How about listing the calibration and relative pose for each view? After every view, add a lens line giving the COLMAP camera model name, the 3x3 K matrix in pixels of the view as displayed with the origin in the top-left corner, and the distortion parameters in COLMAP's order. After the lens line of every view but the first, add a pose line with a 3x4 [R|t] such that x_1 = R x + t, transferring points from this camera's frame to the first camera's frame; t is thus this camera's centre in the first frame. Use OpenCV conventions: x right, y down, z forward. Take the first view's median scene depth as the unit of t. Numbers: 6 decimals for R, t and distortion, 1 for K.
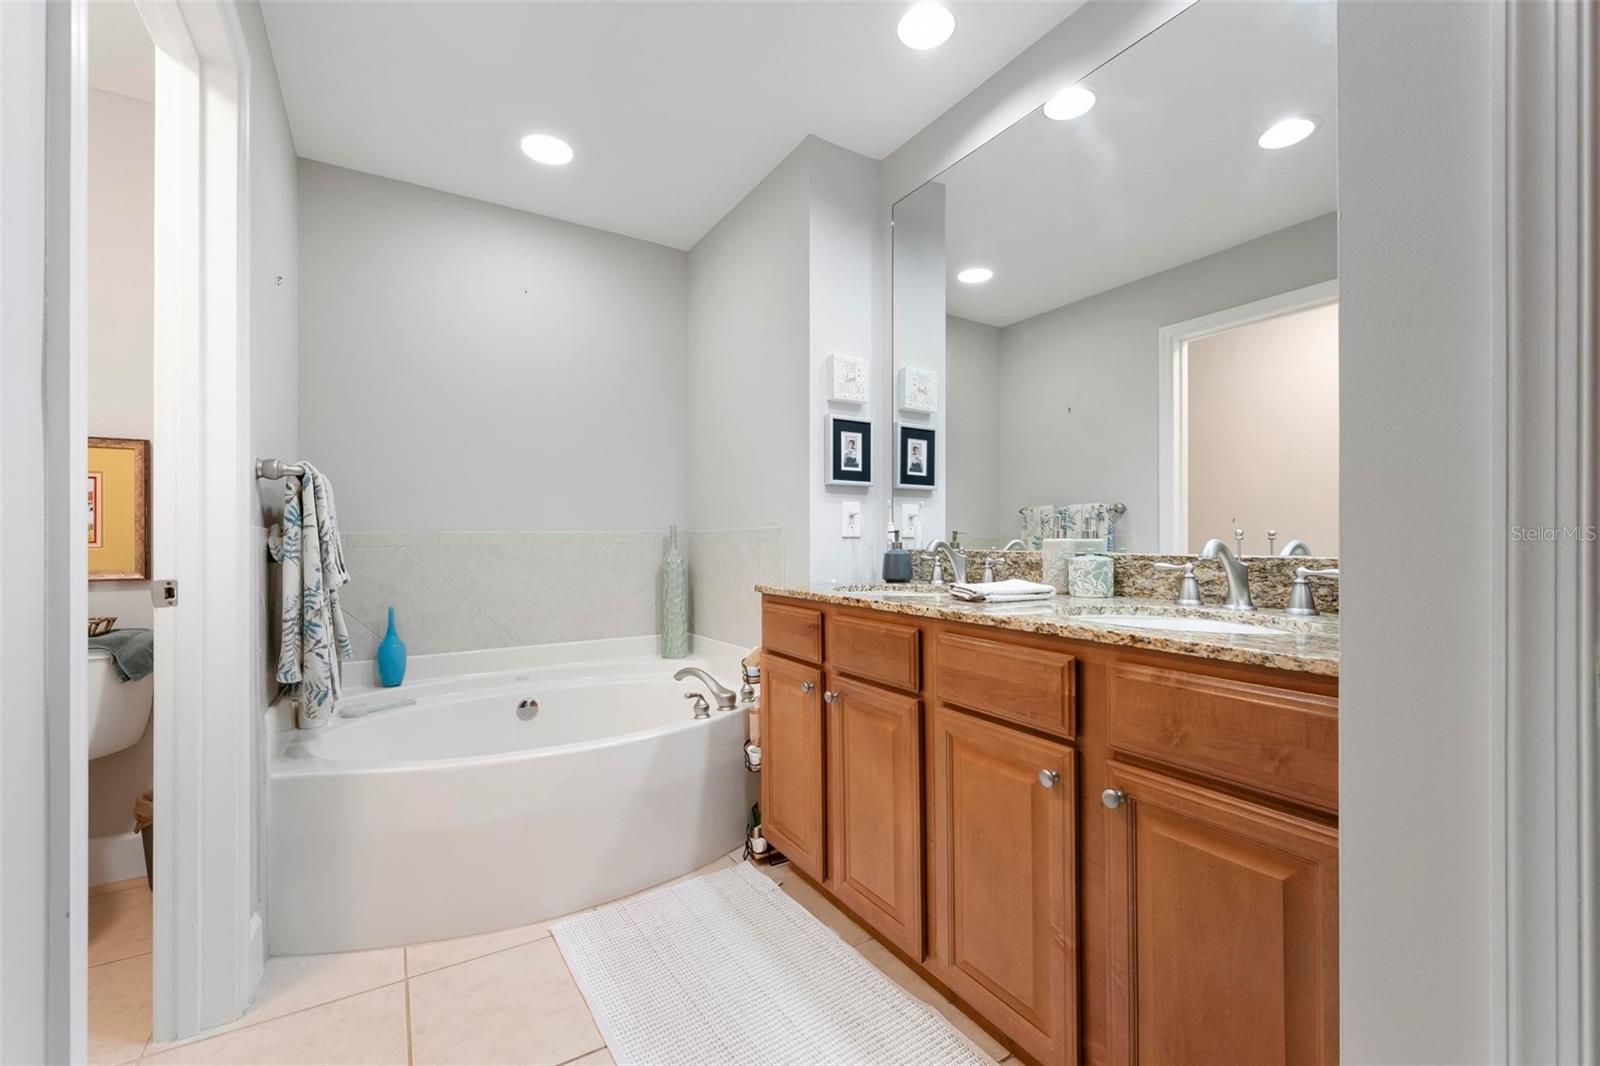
lens RADIAL K [[665.2, 0, 801.3], [0, 665.2, 538.7], [0, 0, 1]] dist [-0.000993, 0.000080]
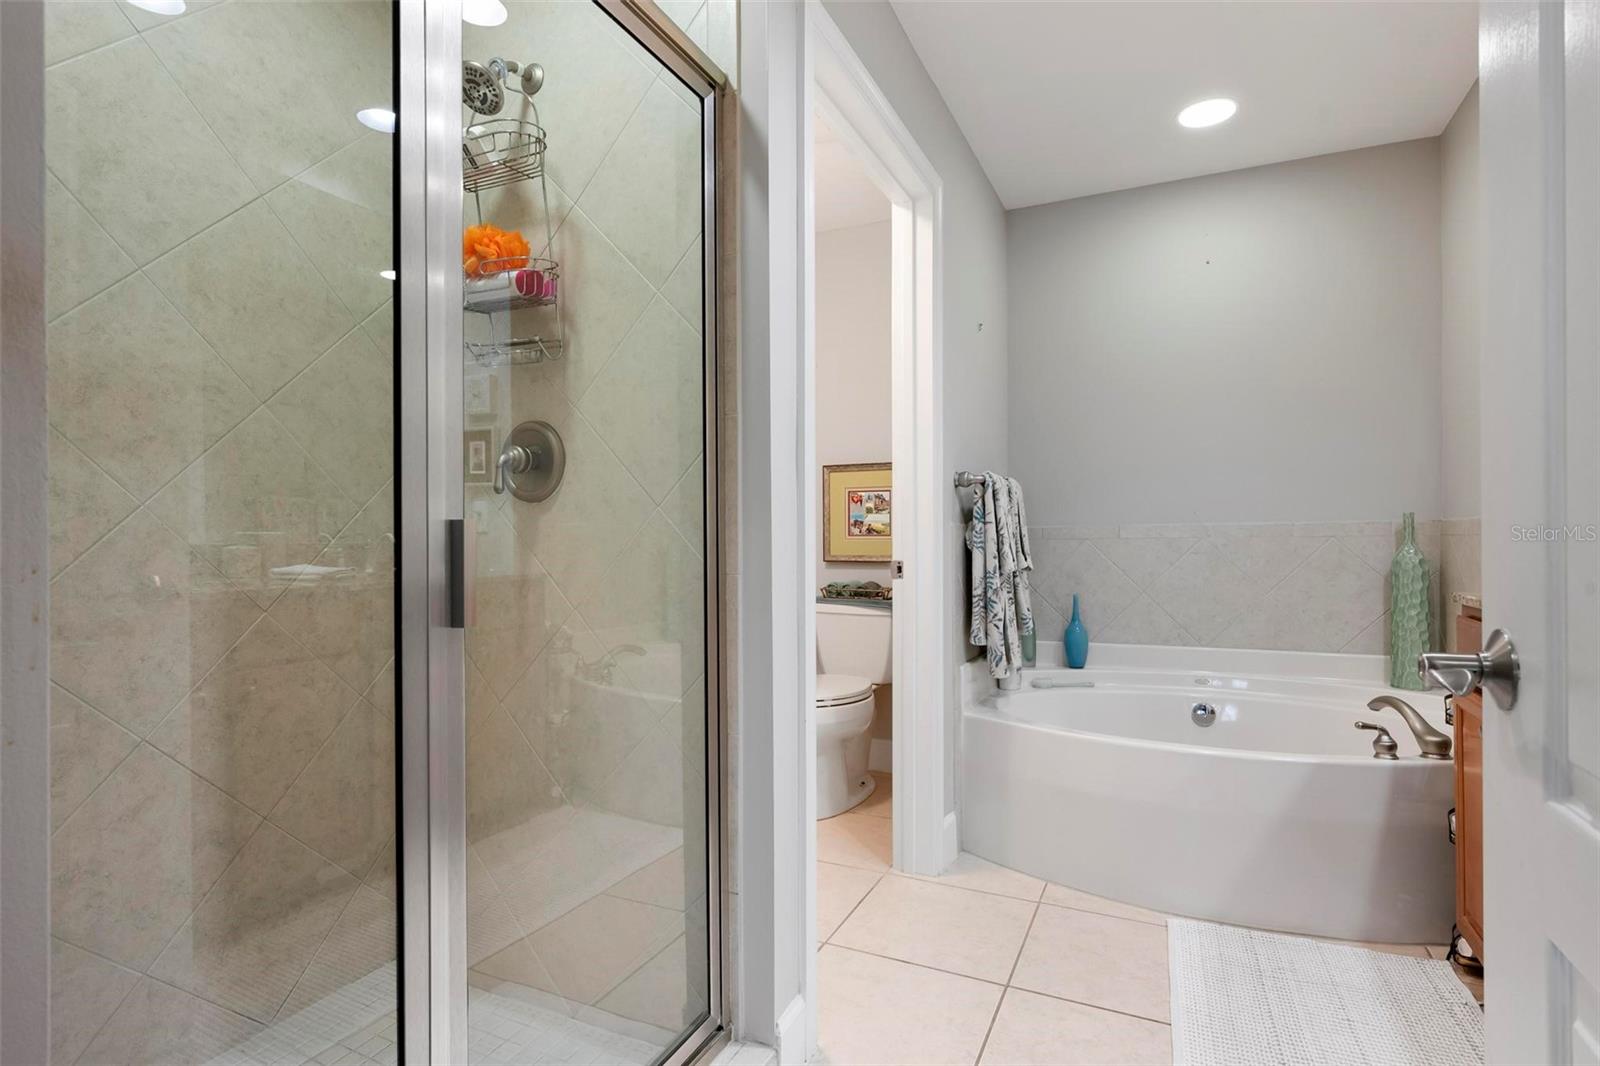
lens RADIAL K [[792.6, 0, 800.0], [0, 792.6, 533.0], [0, 0, 1]] dist [0.000425, 0.000180]
pose [[0.538732, -0.003130, -0.842471, 0.324258], [0.004652, 0.999989, -0.000741, 0.000731], [0.842464, -0.003520, 0.538741, -0.106020]]
